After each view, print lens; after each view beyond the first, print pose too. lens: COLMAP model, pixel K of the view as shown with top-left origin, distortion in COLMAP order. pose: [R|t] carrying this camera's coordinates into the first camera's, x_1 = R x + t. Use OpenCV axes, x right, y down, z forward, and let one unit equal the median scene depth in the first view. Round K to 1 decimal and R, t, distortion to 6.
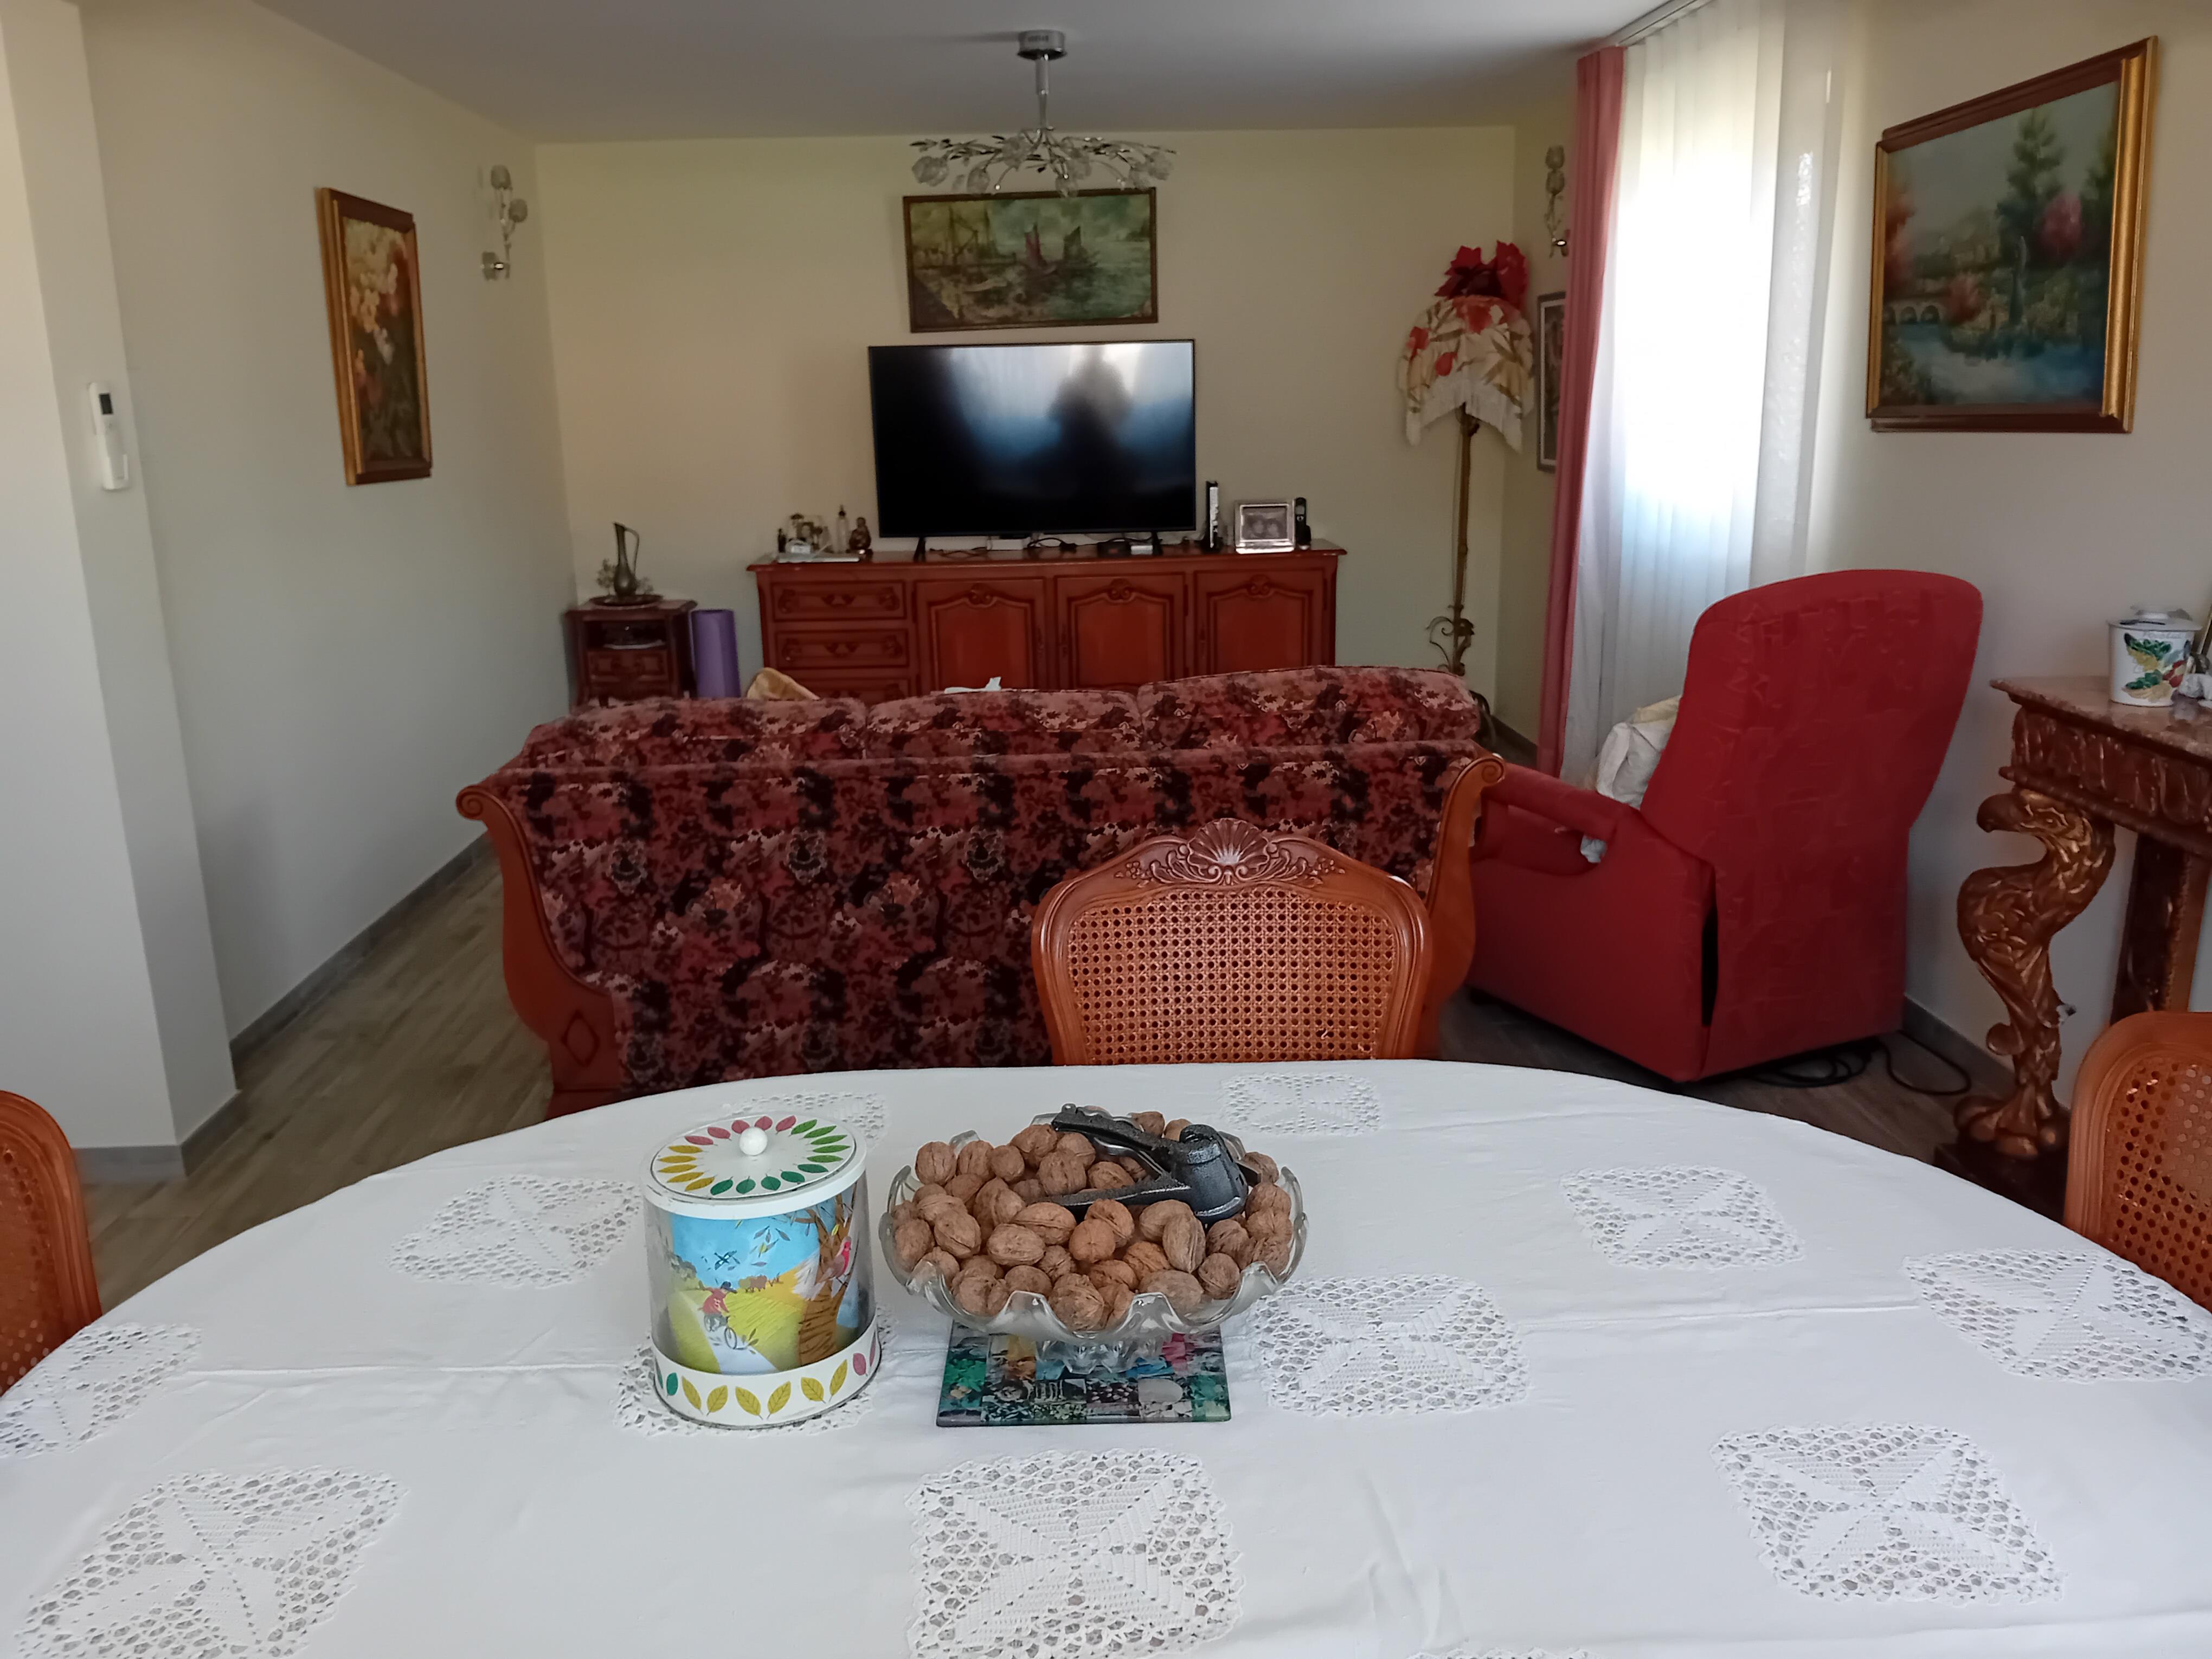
lens RADIAL K [[1662.0, 0, 1106.0], [0, 1662.0, 829.5], [0, 0, 1]] dist [-0.007922, -0.064968]
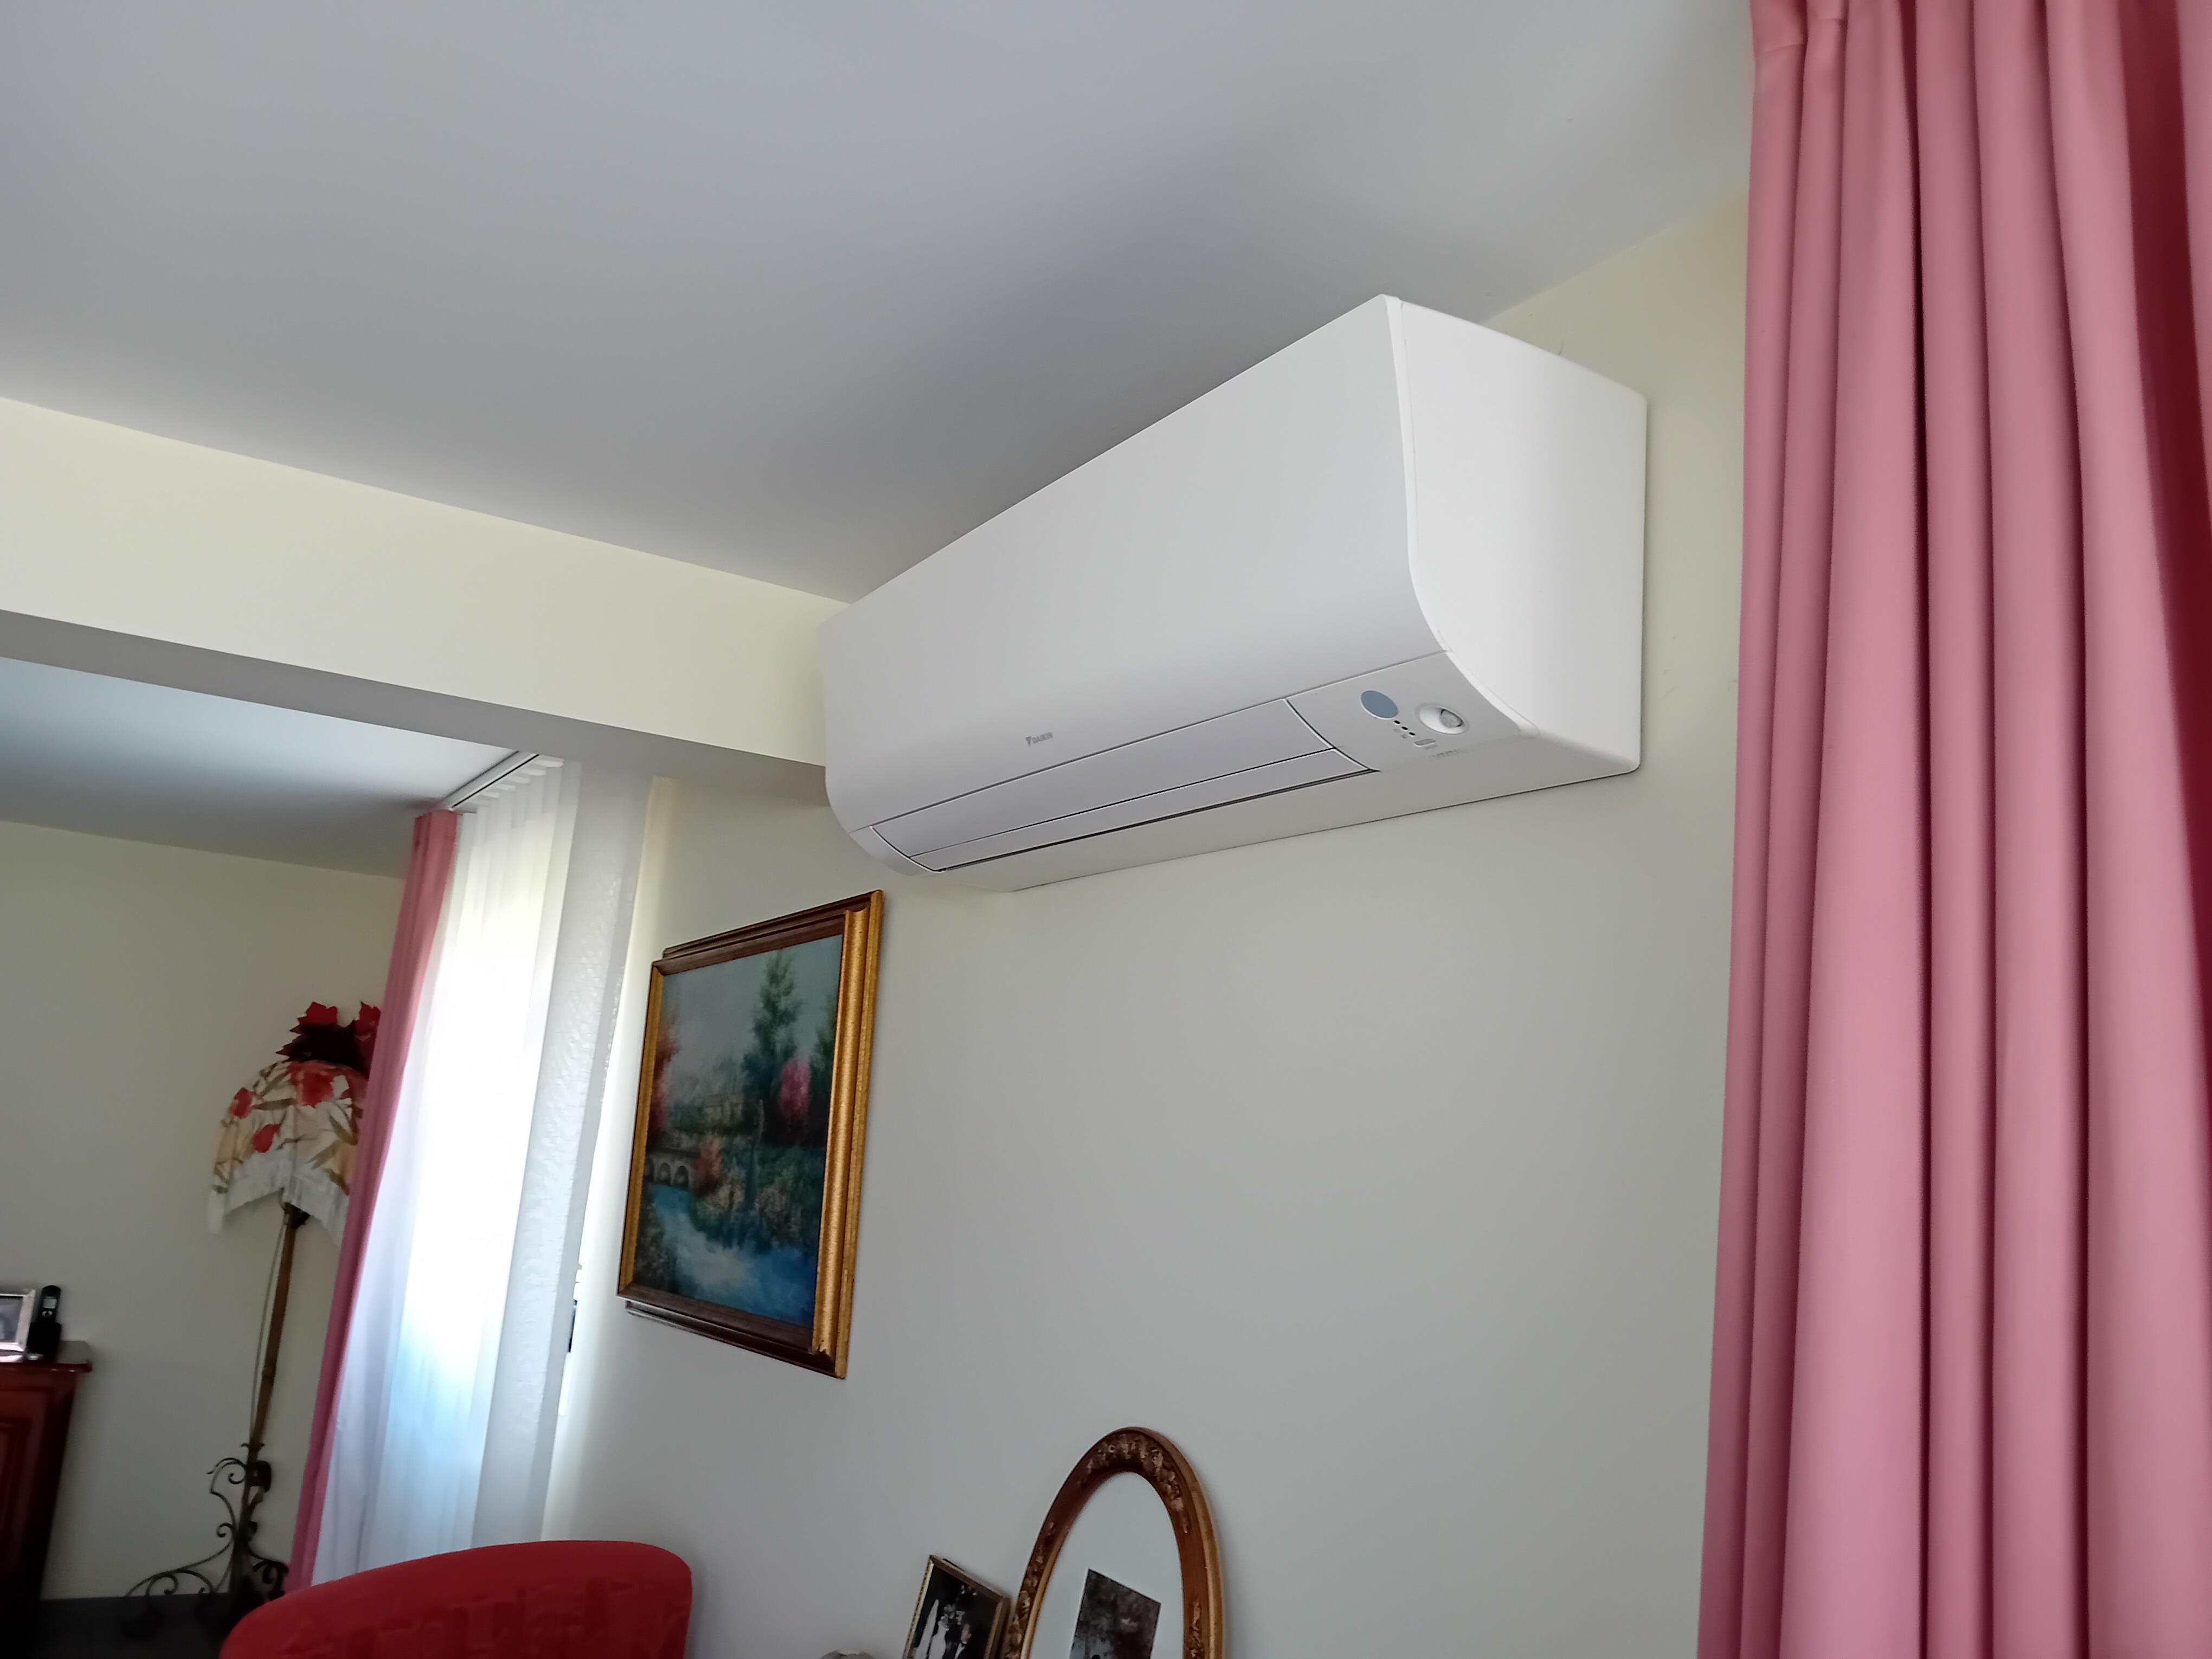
lens RADIAL K [[1701.4, 0, 1106.0], [0, 1701.4, 829.5], [0, 0, 1]] dist [0.006857, -0.110007]
pose [[0.851283, 0.193558, 0.487701, 0.251431], [0.034570, 0.906765, -0.420217, -0.116811], [-0.523566, 0.374584, 0.765222, 0.204663]]
